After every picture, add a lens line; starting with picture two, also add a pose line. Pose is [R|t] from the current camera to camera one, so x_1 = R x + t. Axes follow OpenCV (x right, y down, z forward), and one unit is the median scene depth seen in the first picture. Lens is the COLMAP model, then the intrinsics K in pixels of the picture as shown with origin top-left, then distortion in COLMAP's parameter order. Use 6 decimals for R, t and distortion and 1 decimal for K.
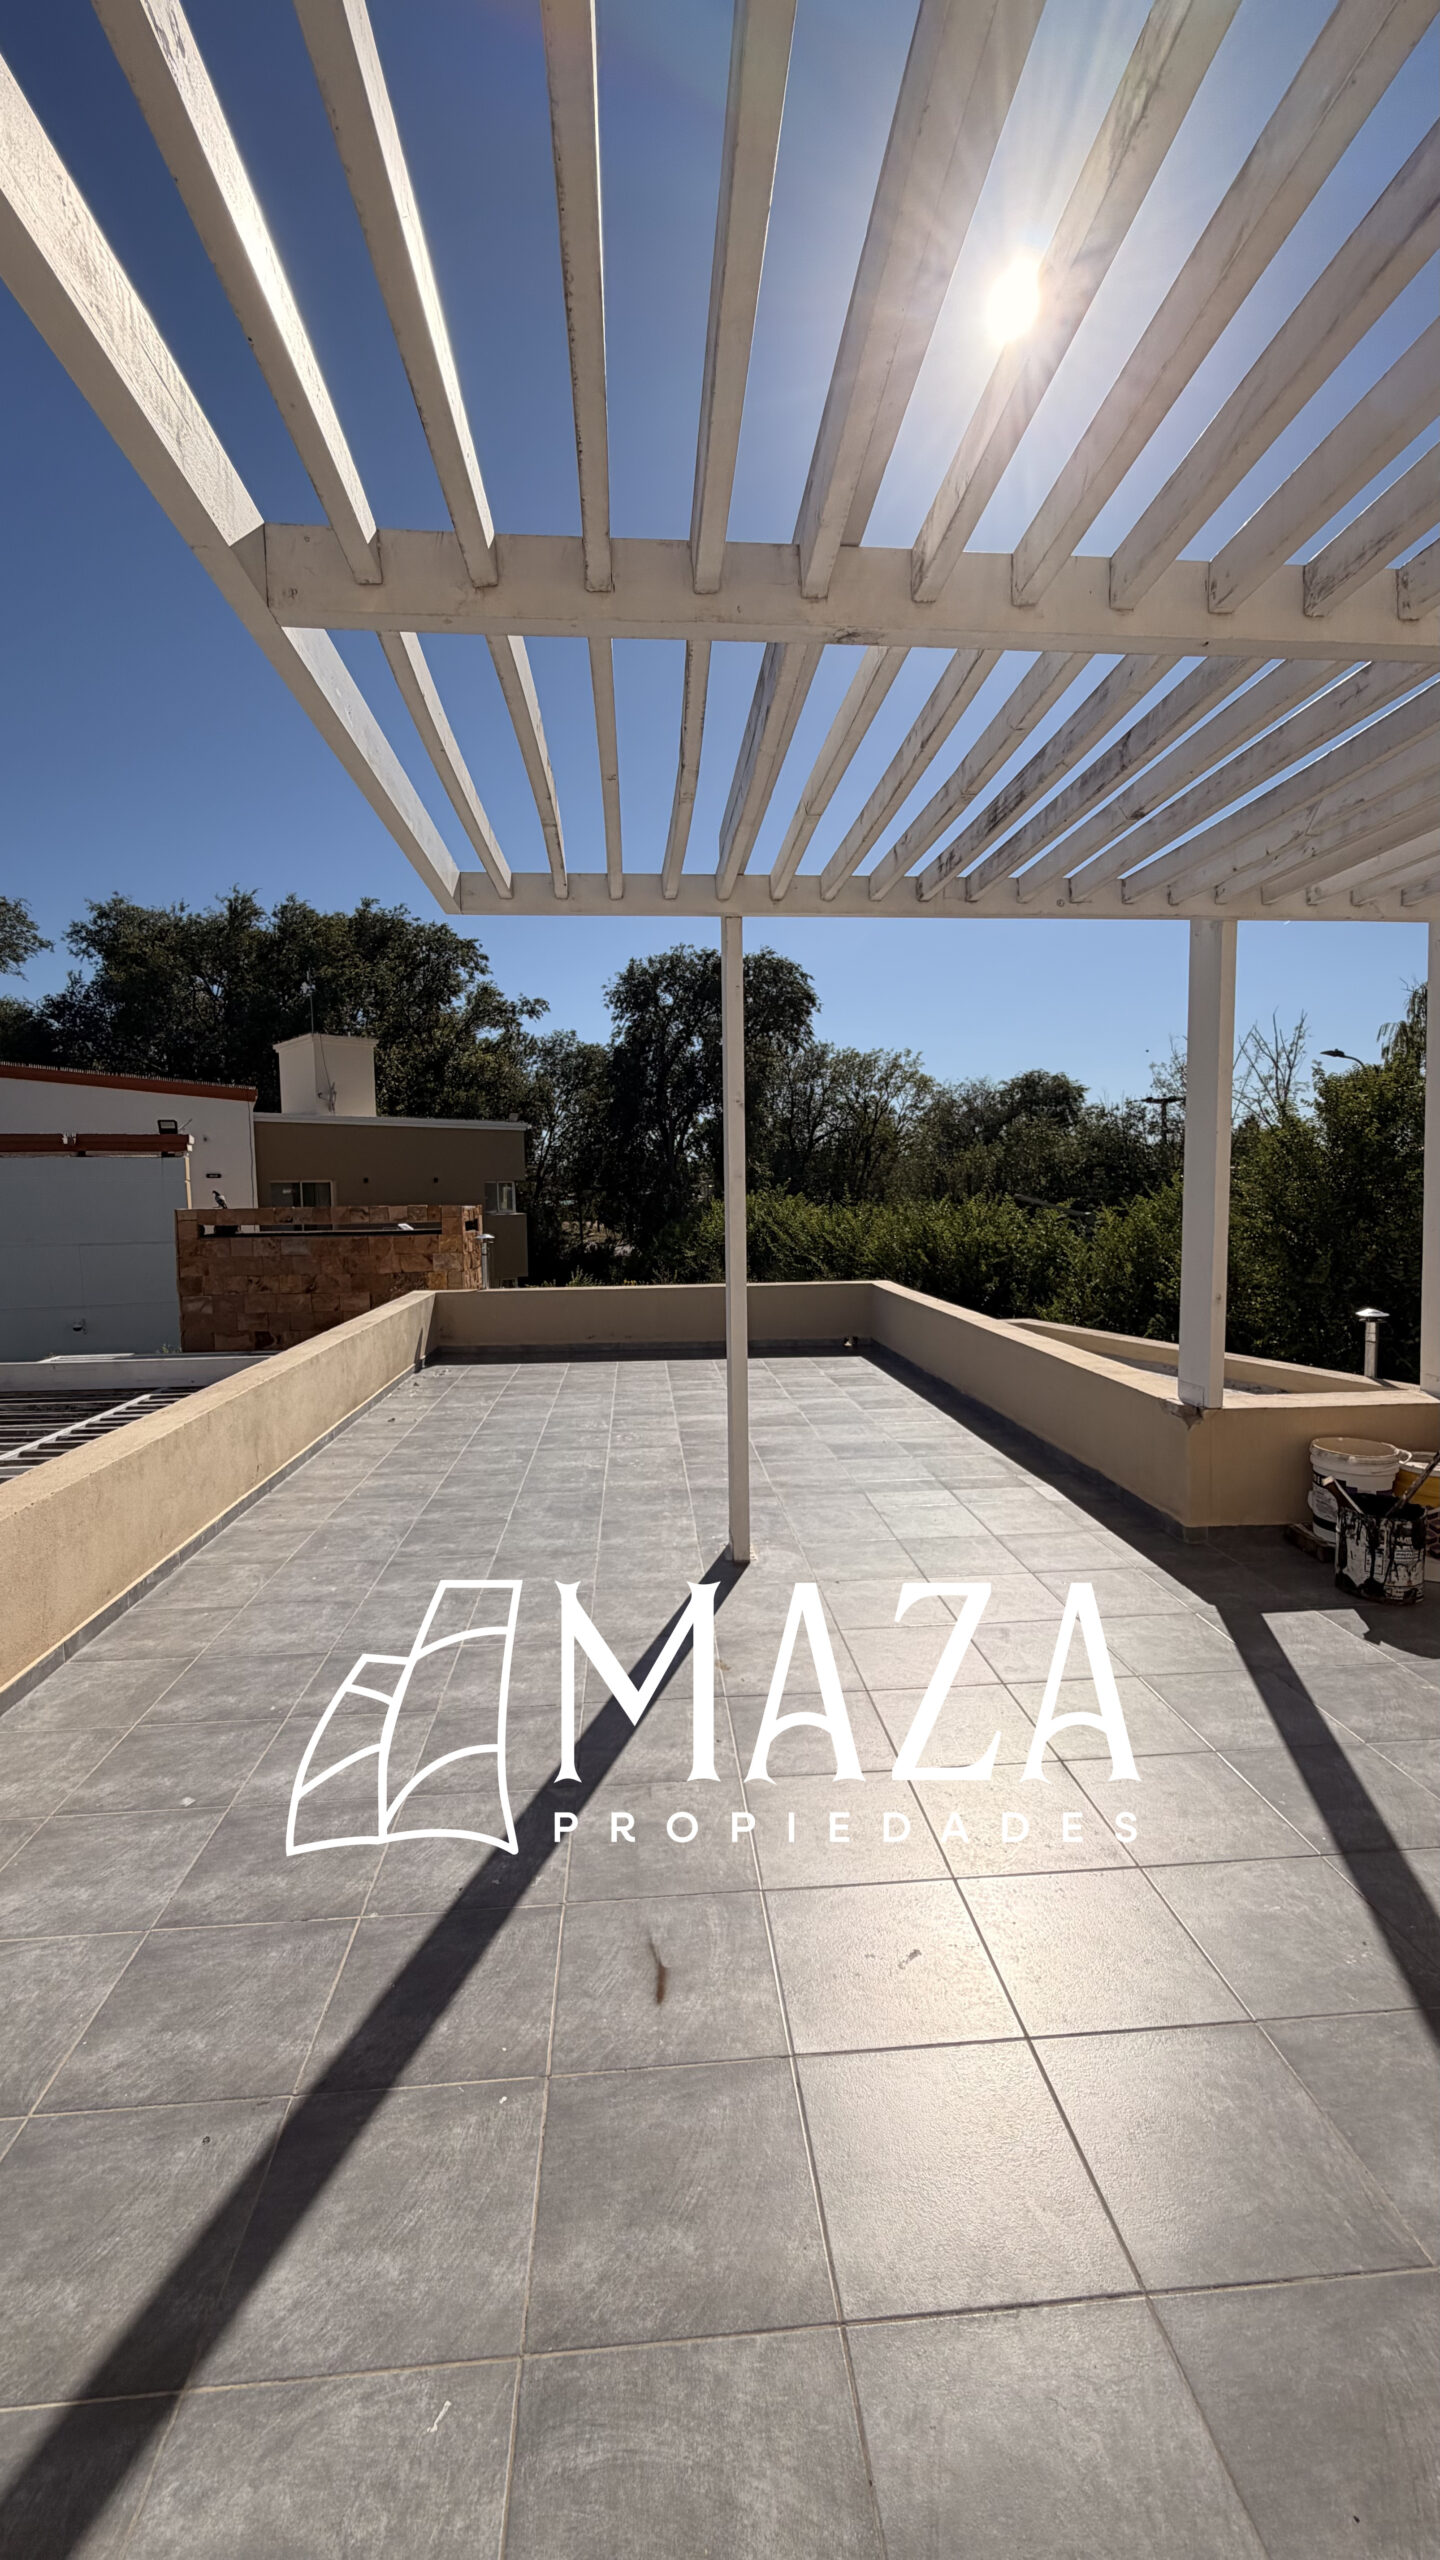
lens RADIAL K [[1022.7, 0, 717.2], [0, 1022.7, 1271.1], [0, 0, 1]] dist [-0.000736, 0.000426]
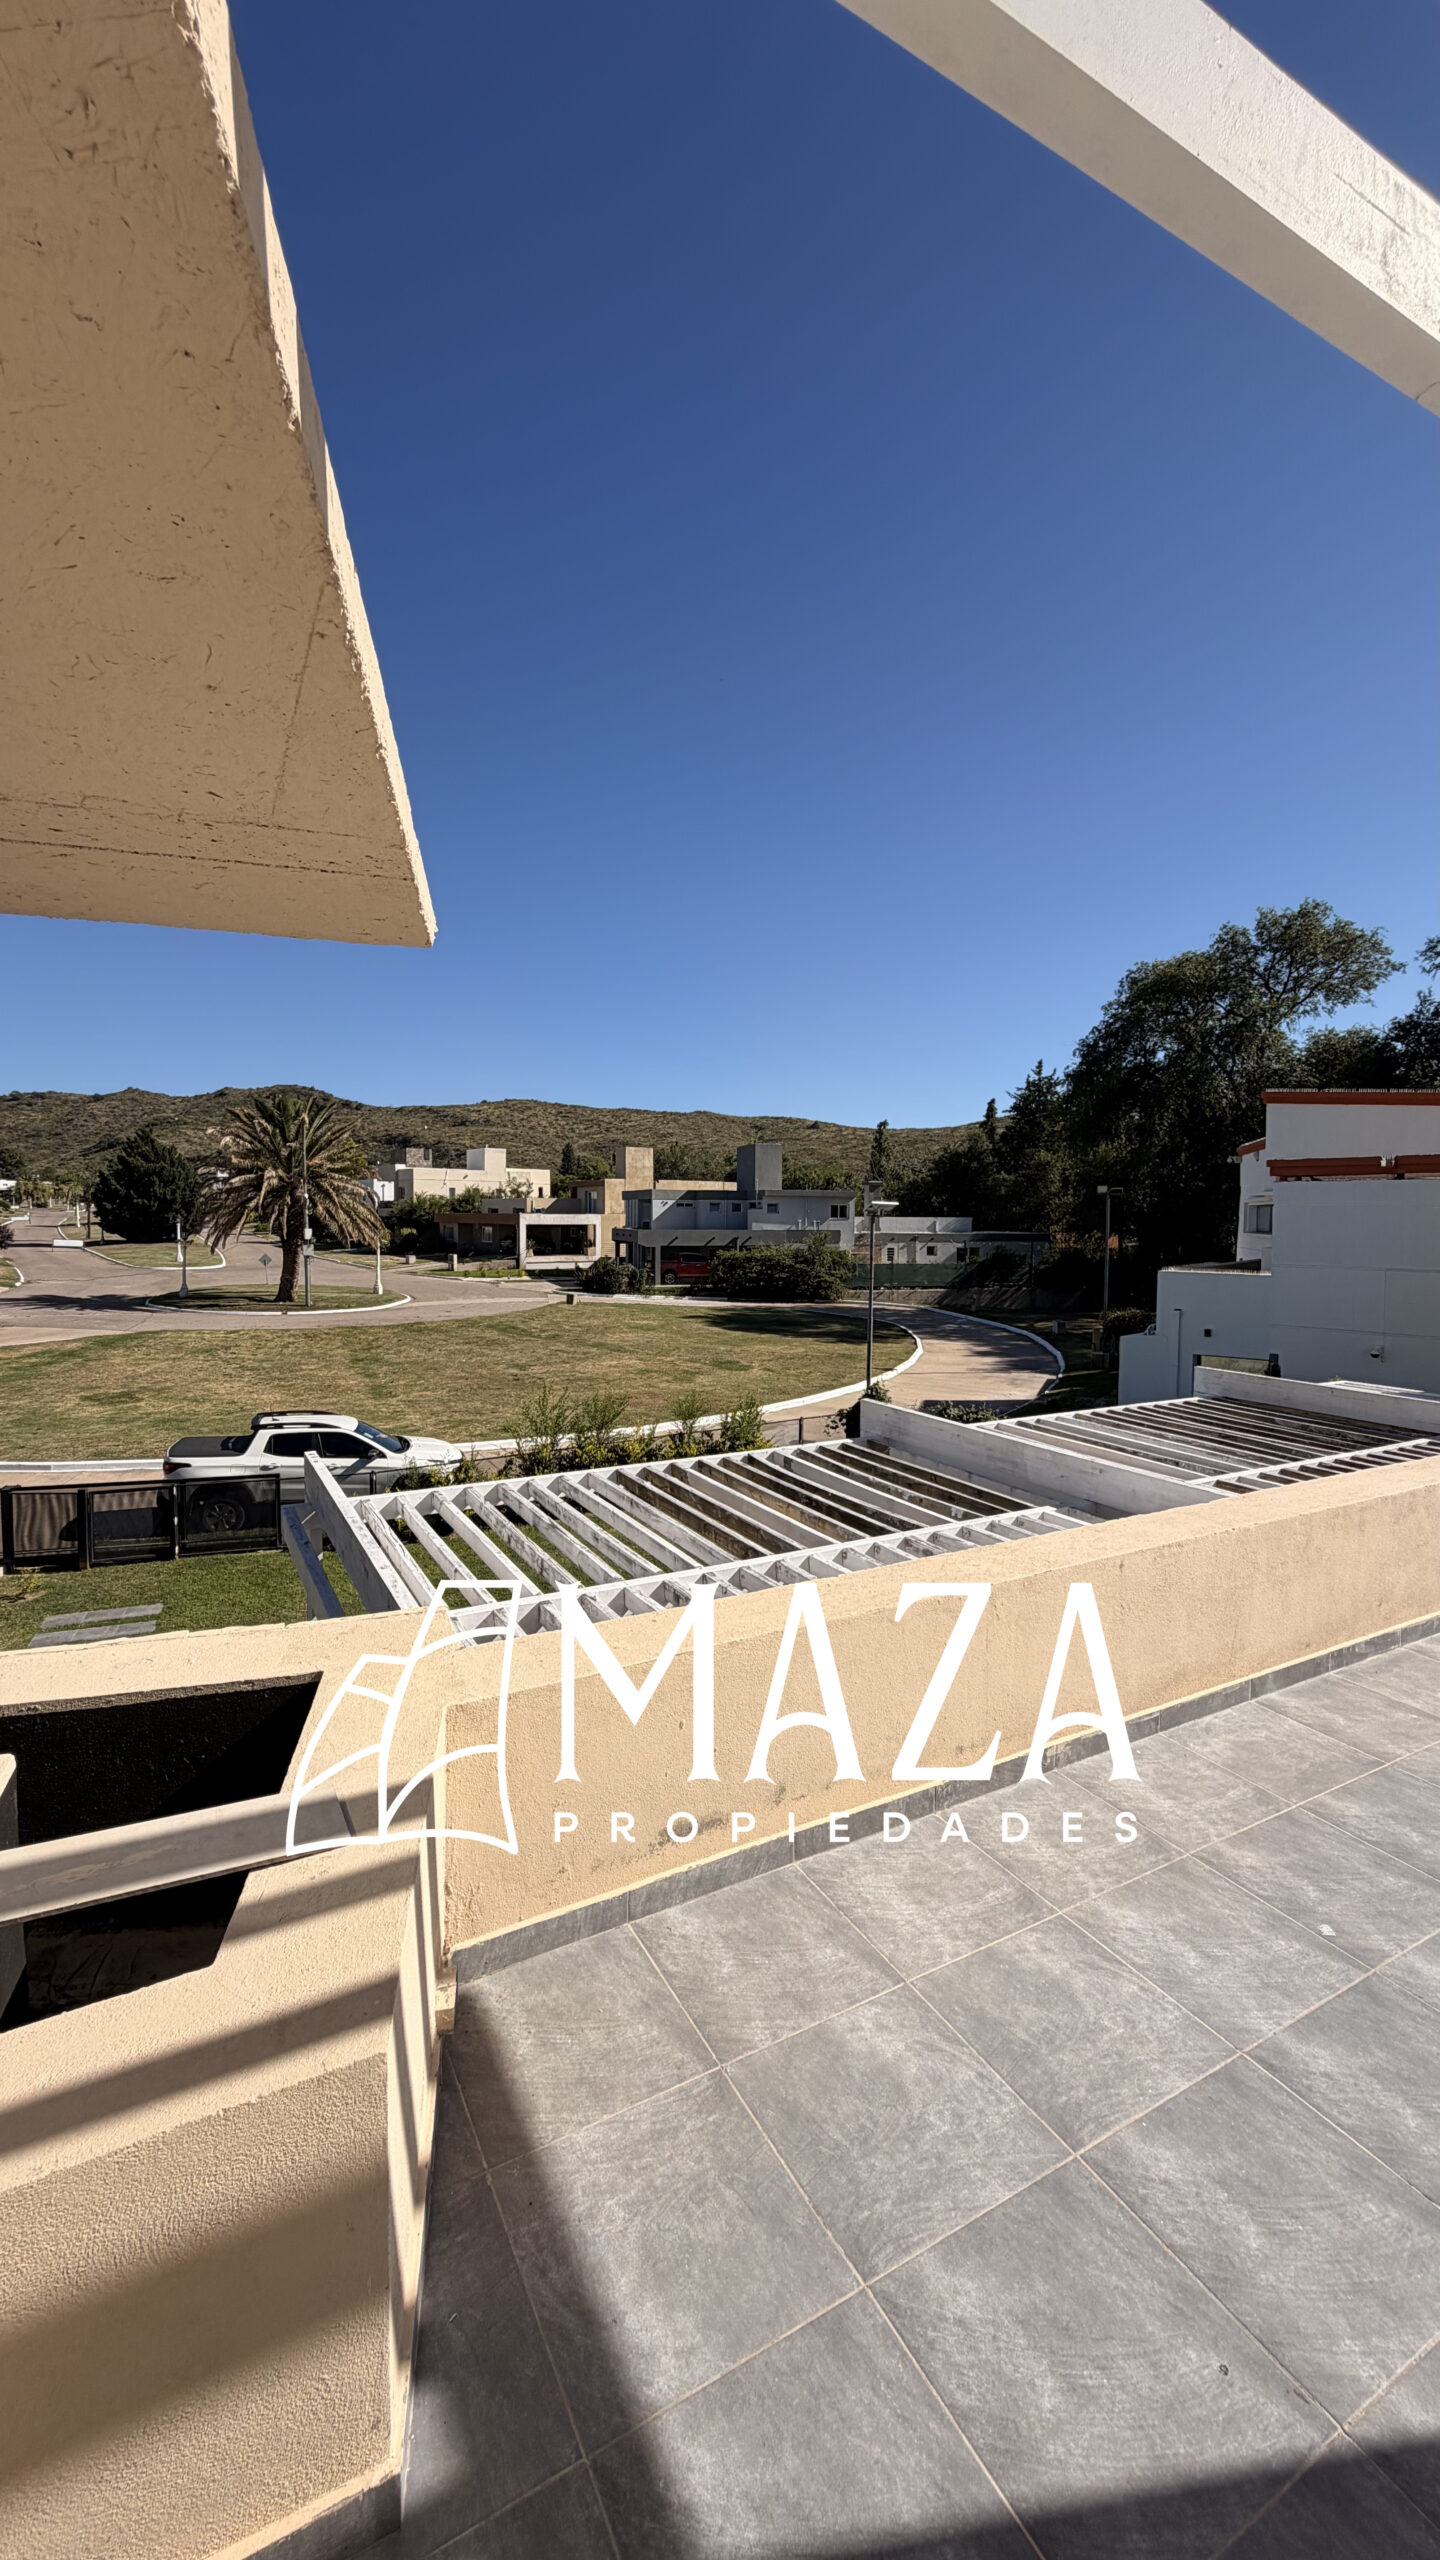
lens RADIAL K [[1022.7, 0, 717.2], [0, 1022.7, 1271.1], [0, 0, 1]] dist [-0.000736, 0.000426]
pose [[0.406786, 0.066314, -0.911113, 0.011018], [-0.086888, 0.995649, 0.033674, -0.009500], [0.909382, 0.065467, 0.410778, 0.106667]]
